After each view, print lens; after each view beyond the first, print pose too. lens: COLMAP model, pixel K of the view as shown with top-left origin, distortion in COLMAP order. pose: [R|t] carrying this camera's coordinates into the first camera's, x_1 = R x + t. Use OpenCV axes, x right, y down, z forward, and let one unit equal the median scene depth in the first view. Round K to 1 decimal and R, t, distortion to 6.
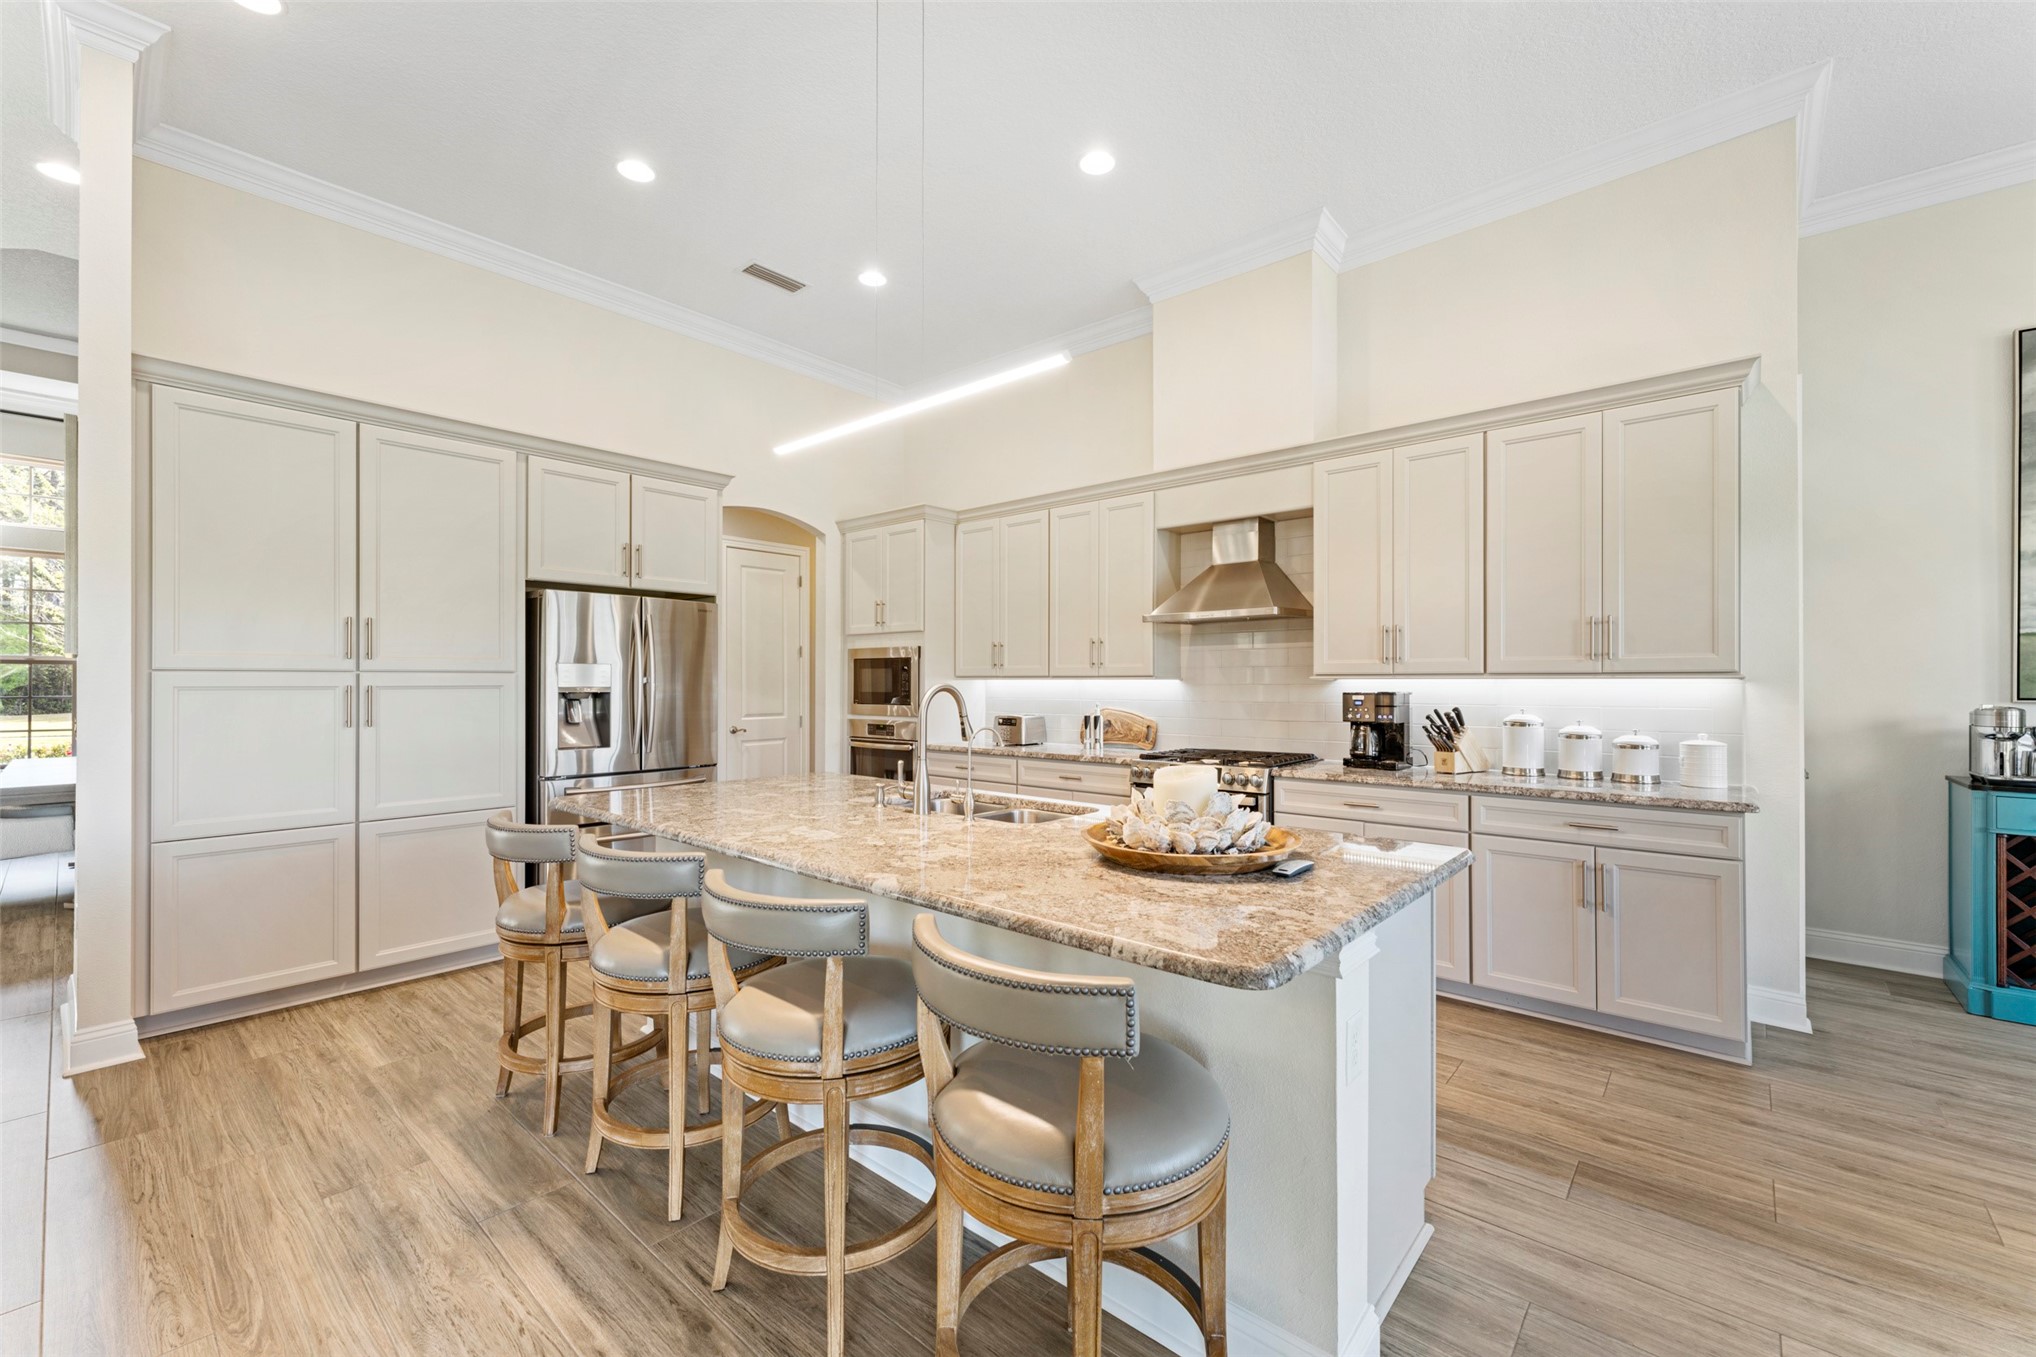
lens RADIAL K [[821.8, 0, 1010.0], [0, 821.8, 693.0], [0, 0, 1]] dist [0.005041, -0.000737]
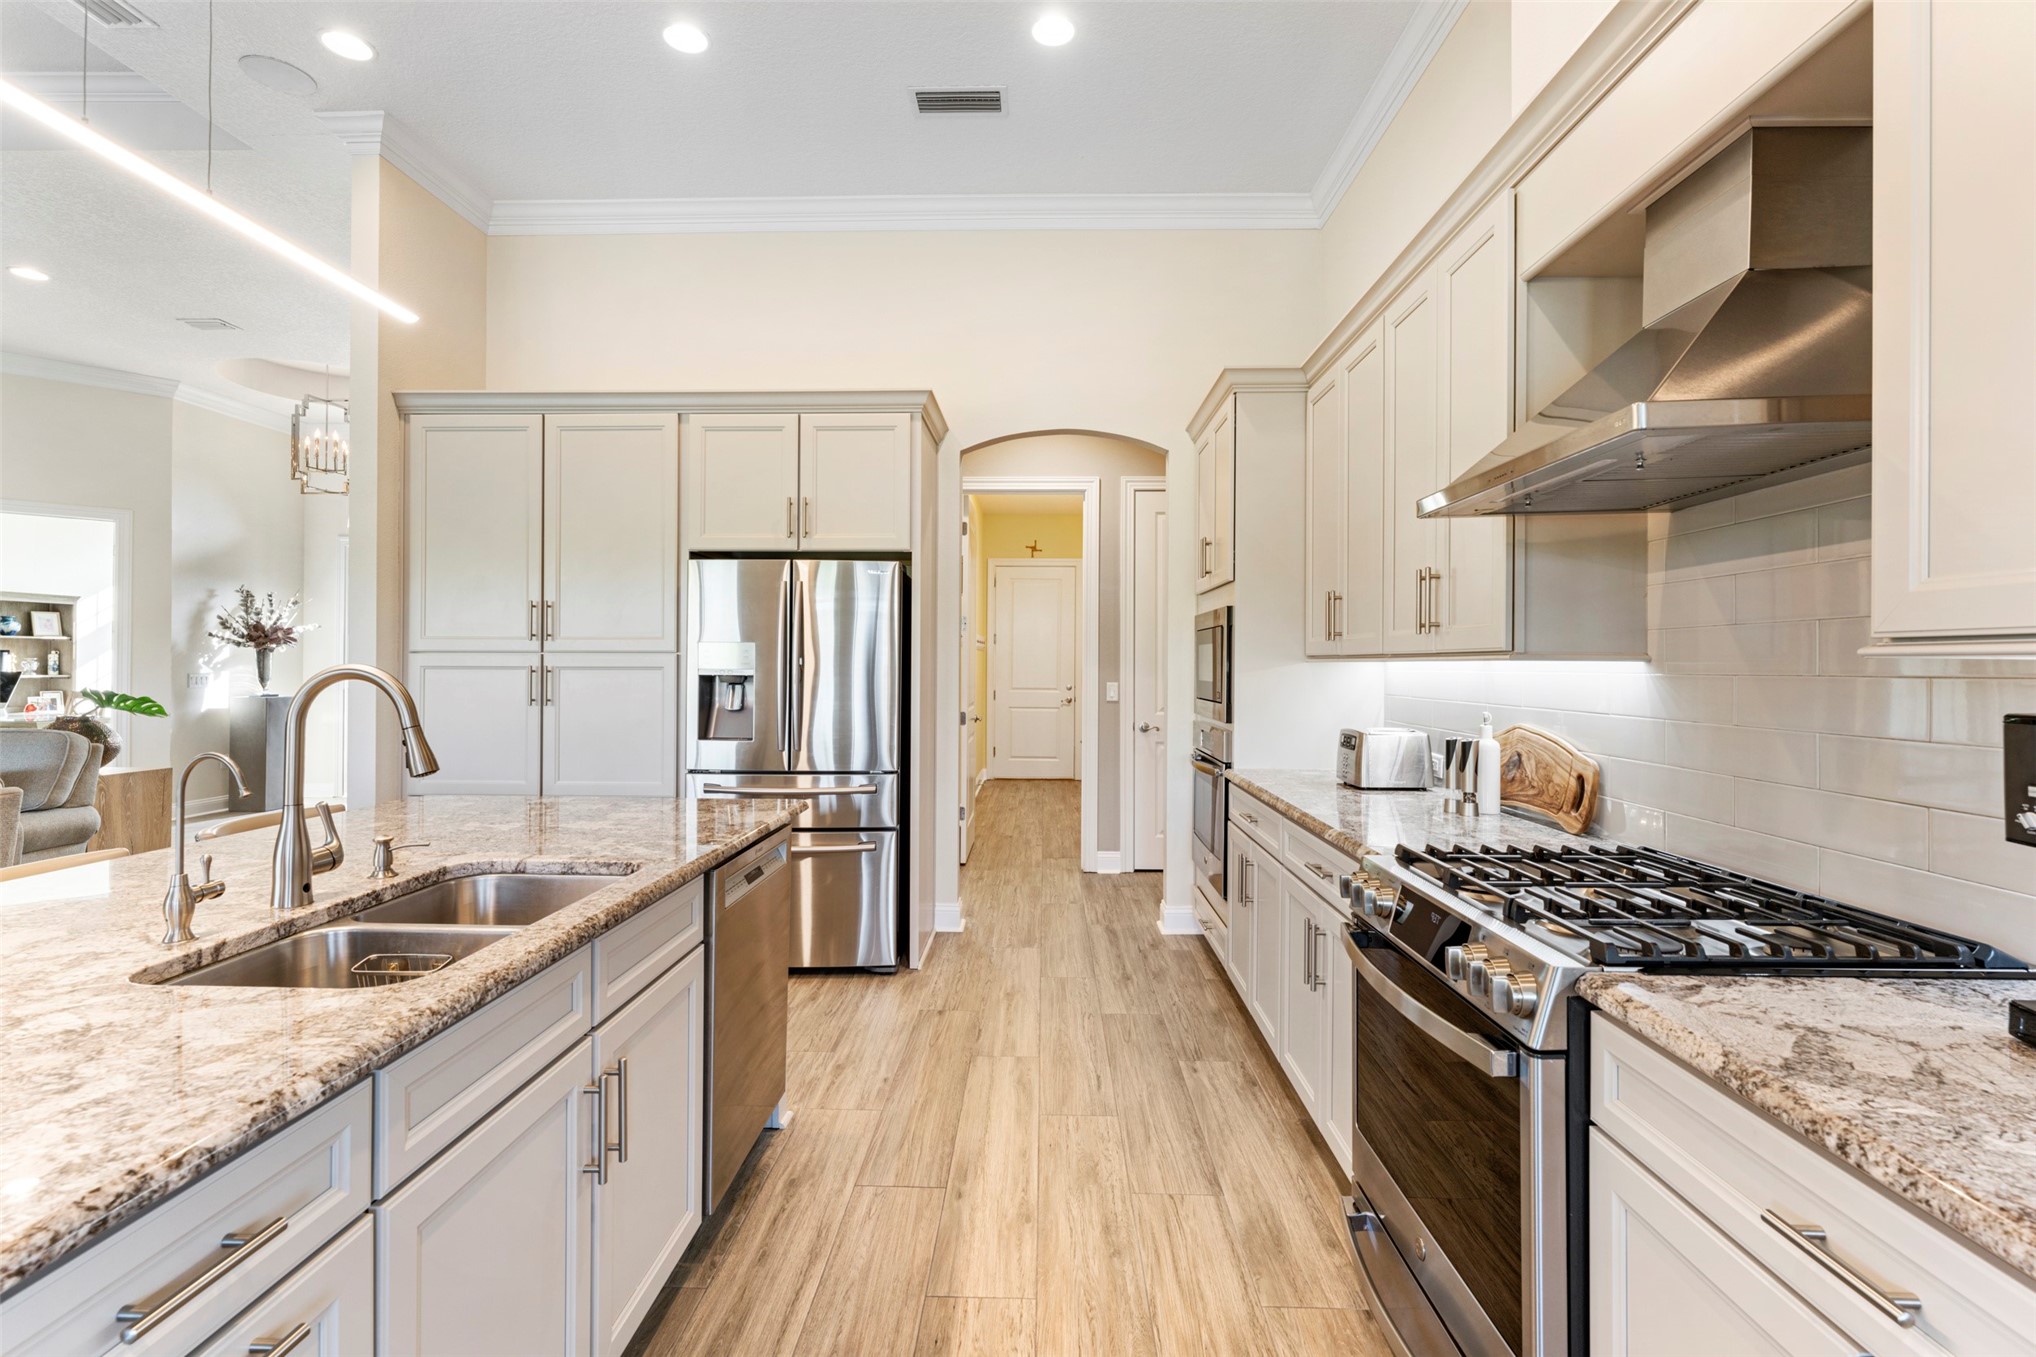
lens RADIAL K [[925.6, 0, 1010.4], [0, 925.6, 665.9], [0, 0, 1]] dist [0.003024, -0.000470]
pose [[0.636620, 0.004579, -0.771164, 0.489183], [-0.016464, 0.999835, -0.007655, -0.009354], [0.771002, 0.017570, 0.636590, 0.706377]]
